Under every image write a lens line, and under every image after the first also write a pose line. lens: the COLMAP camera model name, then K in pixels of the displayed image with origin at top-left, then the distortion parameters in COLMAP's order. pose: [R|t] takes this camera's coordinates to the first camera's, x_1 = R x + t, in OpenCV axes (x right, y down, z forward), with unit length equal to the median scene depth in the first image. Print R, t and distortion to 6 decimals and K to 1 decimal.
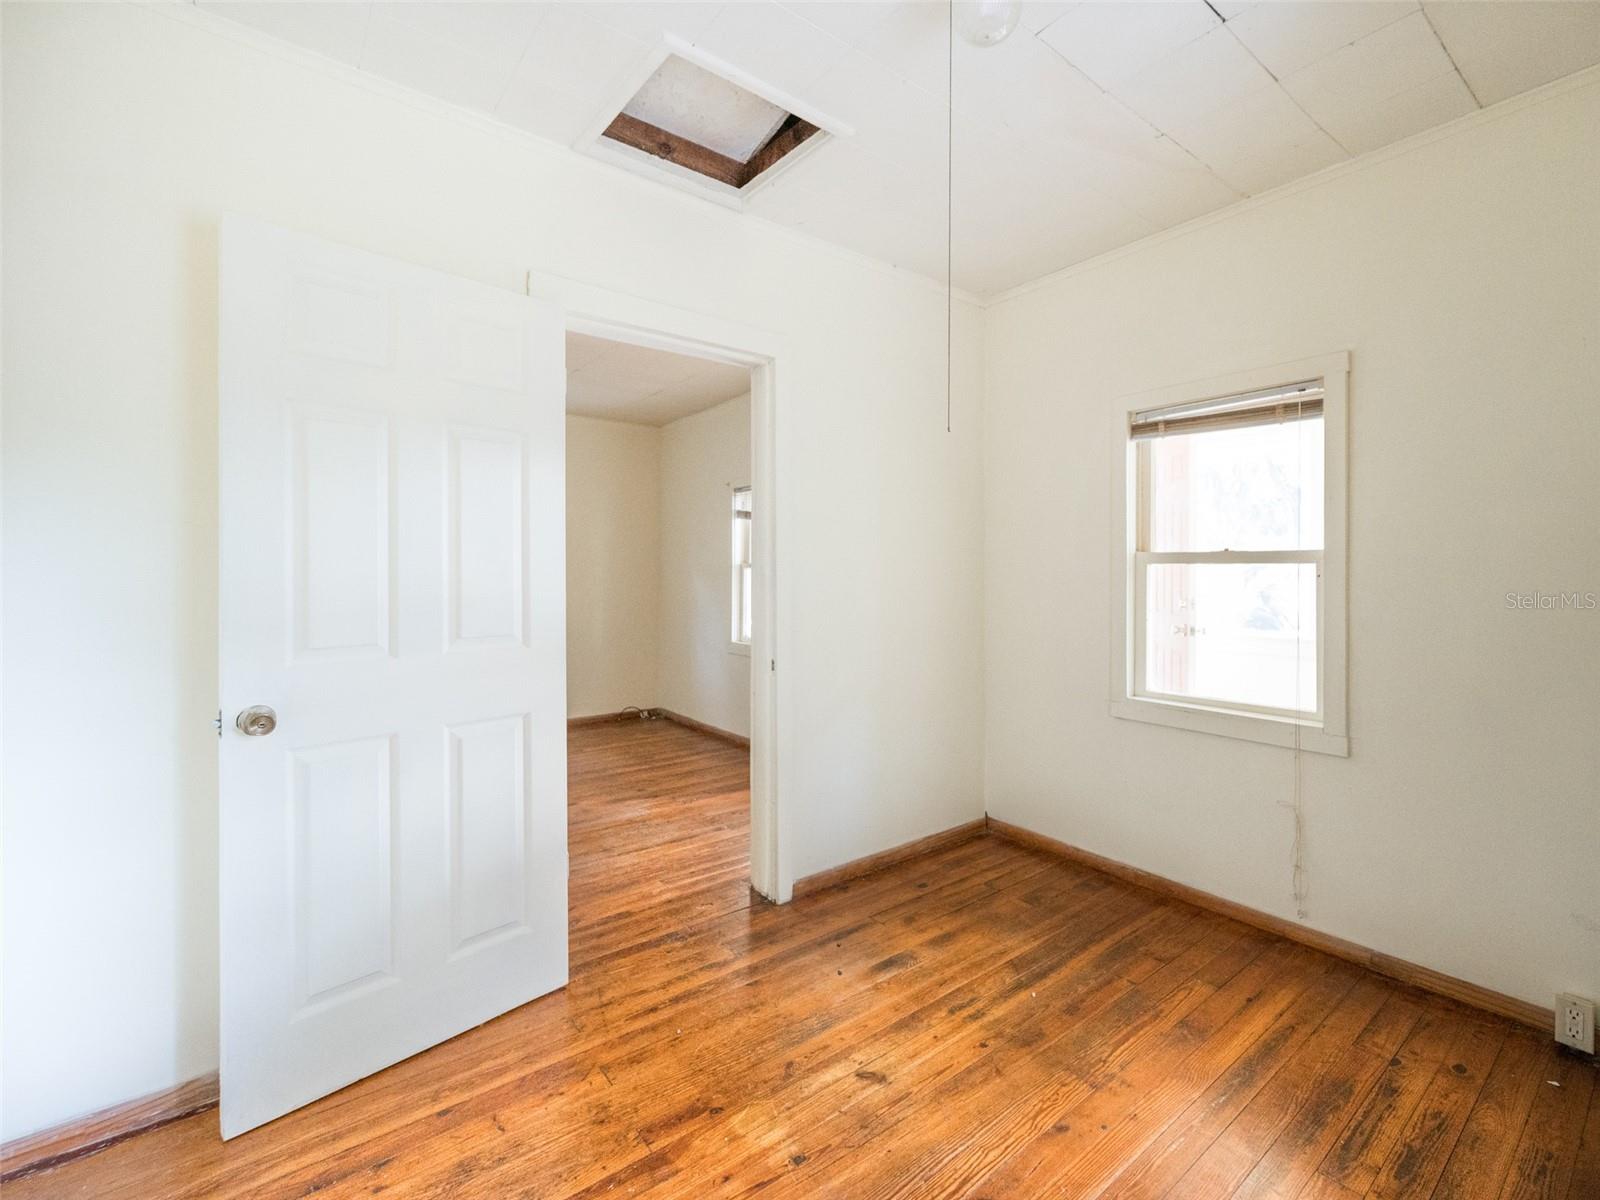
lens RADIAL K [[671.2, 0, 800.9], [0, 671.2, 578.0], [0, 0, 1]] dist [-0.000133, -0.000017]
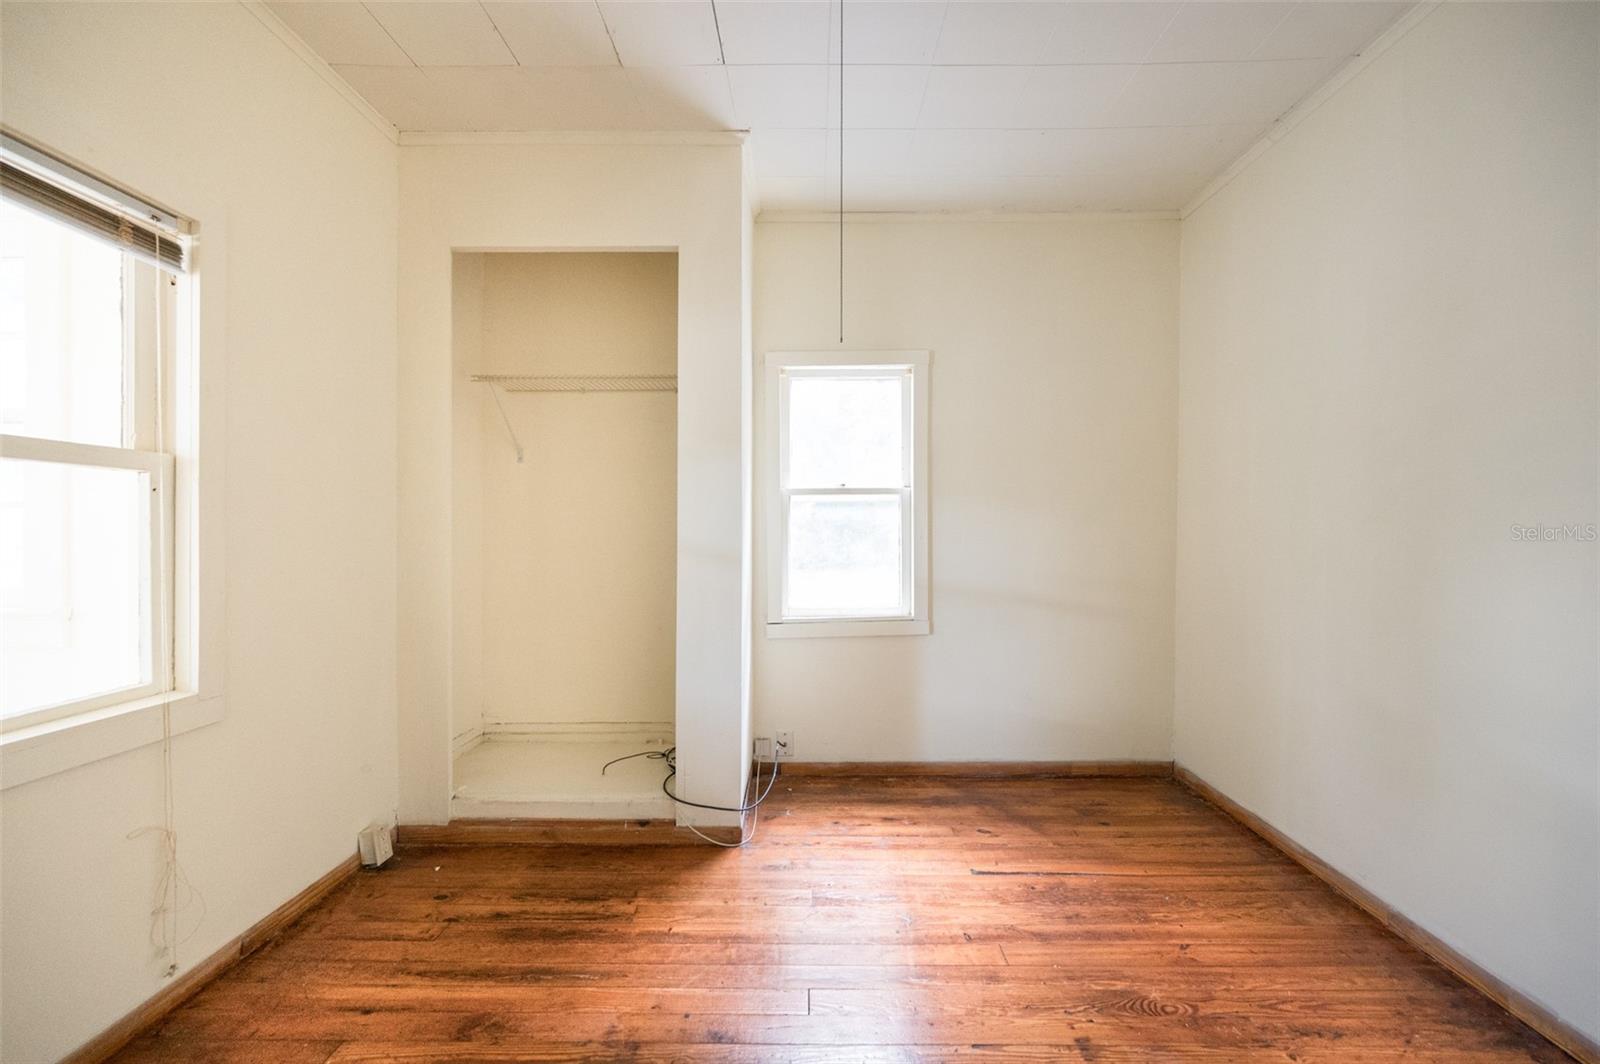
lens RADIAL K [[640.2, 0, 800.0], [0, 640.2, 532.0], [0, 0, 1]] dist [-0.000033, -0.000020]
pose [[-0.813752, 0.003387, 0.581203, -0.245242], [0.004479, 0.999990, 0.000443, 0.063386], [-0.581195, 0.002964, -0.813759, 1.591949]]
